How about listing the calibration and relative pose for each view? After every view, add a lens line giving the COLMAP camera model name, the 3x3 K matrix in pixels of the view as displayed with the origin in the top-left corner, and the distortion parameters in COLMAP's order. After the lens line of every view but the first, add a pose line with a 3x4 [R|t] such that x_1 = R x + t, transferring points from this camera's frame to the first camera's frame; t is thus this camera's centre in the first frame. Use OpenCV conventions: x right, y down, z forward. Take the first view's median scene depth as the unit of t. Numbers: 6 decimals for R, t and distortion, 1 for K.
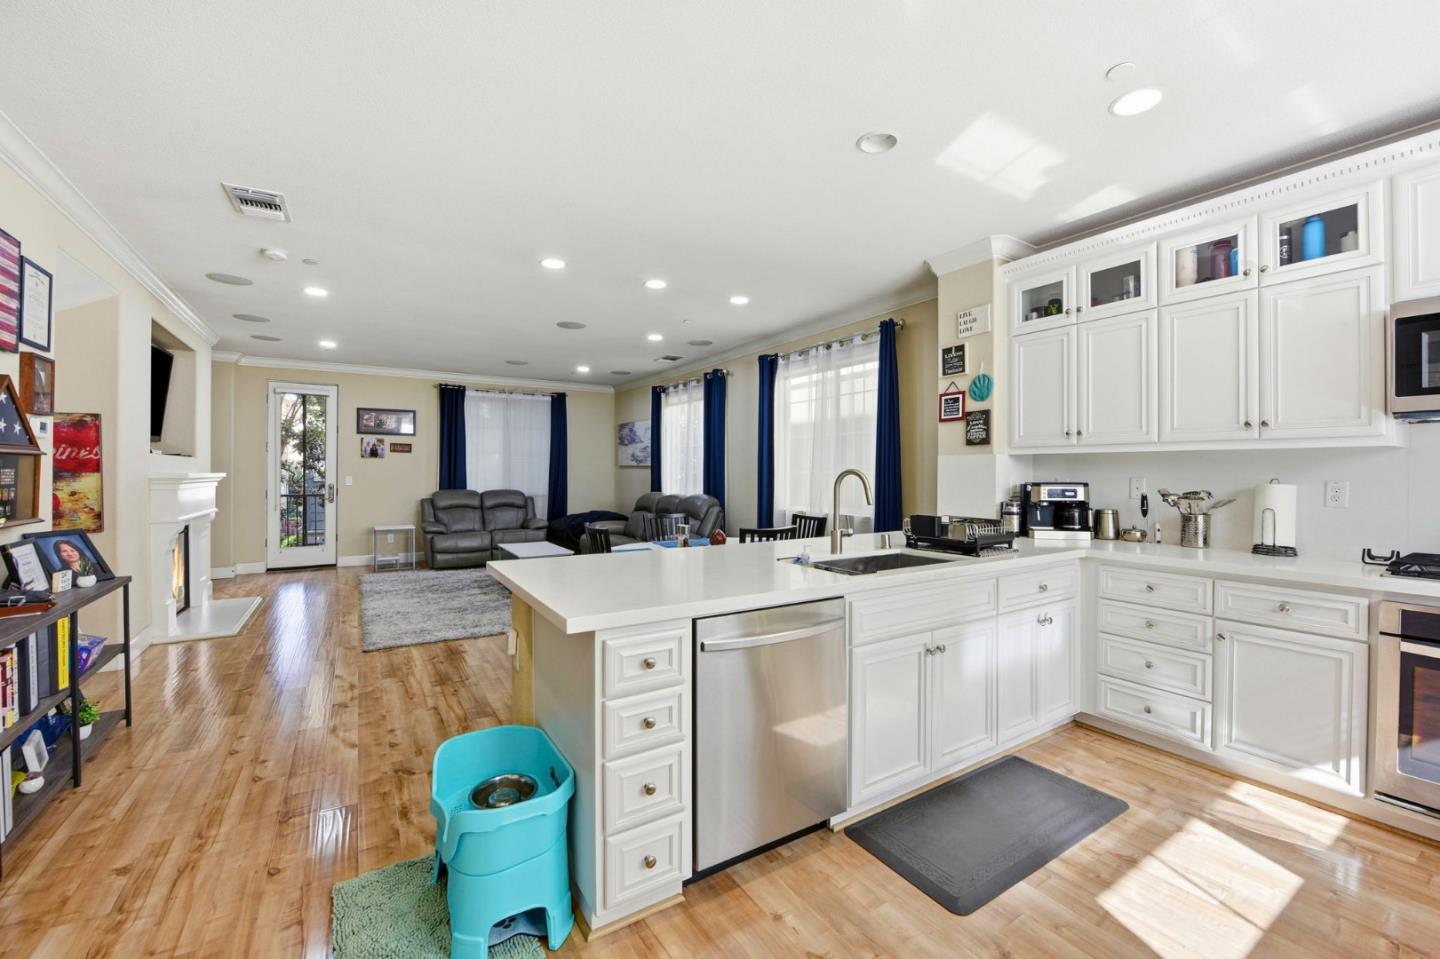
lens RADIAL K [[579.4, 0, 721.2], [0, 579.4, 475.6], [0, 0, 1]] dist [-0.013079, -0.002939]
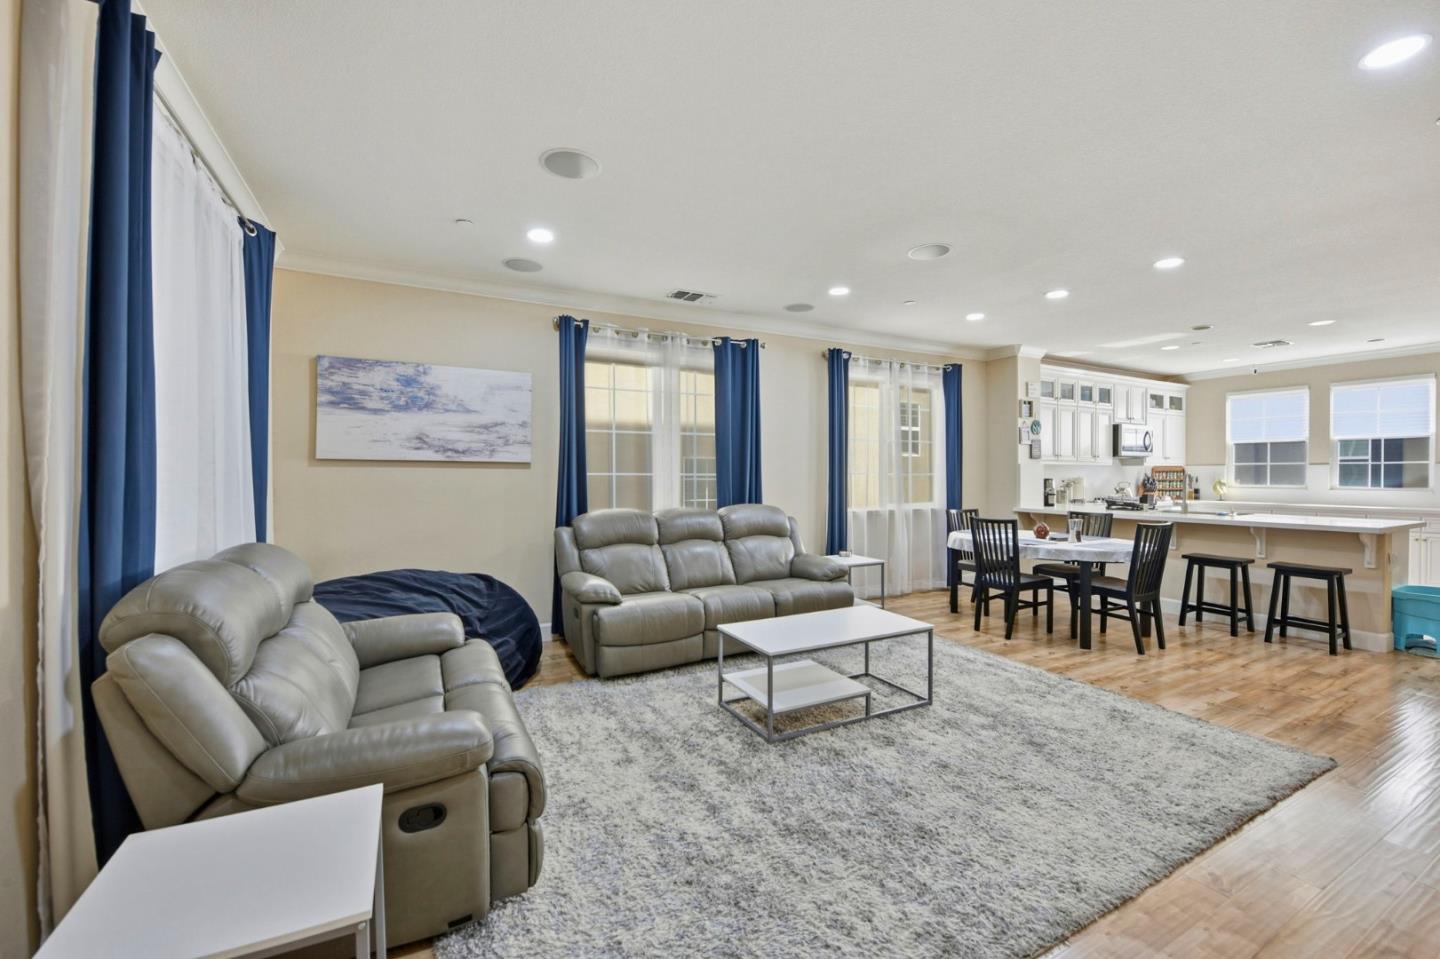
lens RADIAL K [[584.4, 0, 722.0], [0, 584.4, 476.7], [0, 0, 1]] dist [-0.018063, -0.000952]
pose [[0.084305, -0.008875, 0.996400, -1.449536], [0.006443, 0.999944, 0.008361, -0.016803], [-0.996419, 0.005715, 0.084358, 1.809104]]
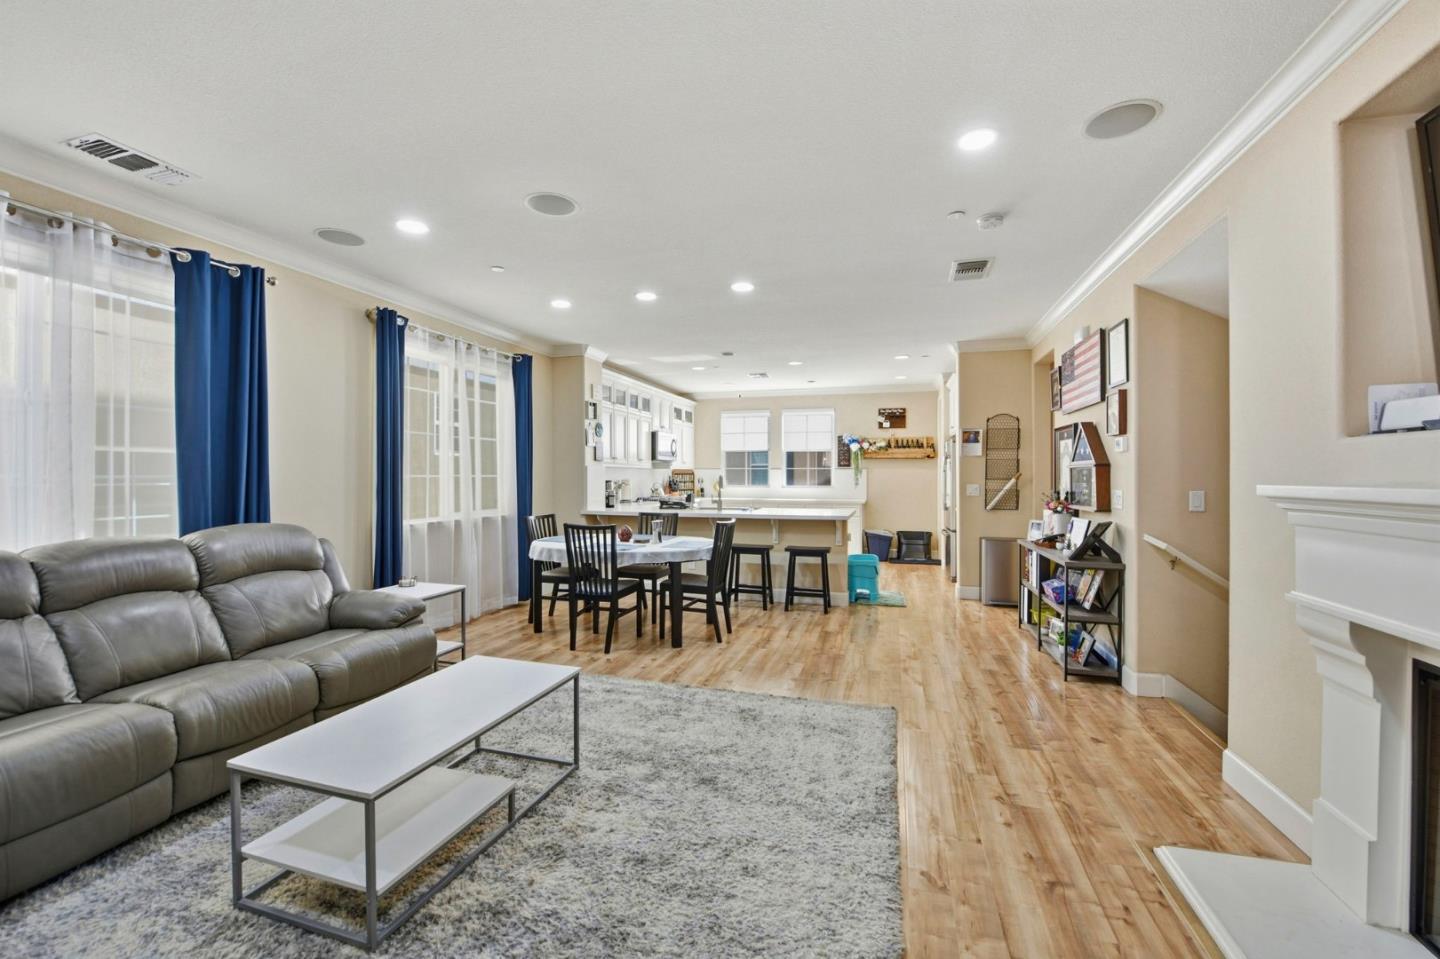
lens RADIAL K [[579.4, 0, 721.2], [0, 579.4, 475.6], [0, 0, 1]] dist [-0.013079, -0.002939]
pose [[-0.657853, -0.004060, 0.753135, -1.180361], [0.001526, 0.999976, 0.006725, -0.017307], [-0.753145, 0.005573, -0.657831, 1.892720]]
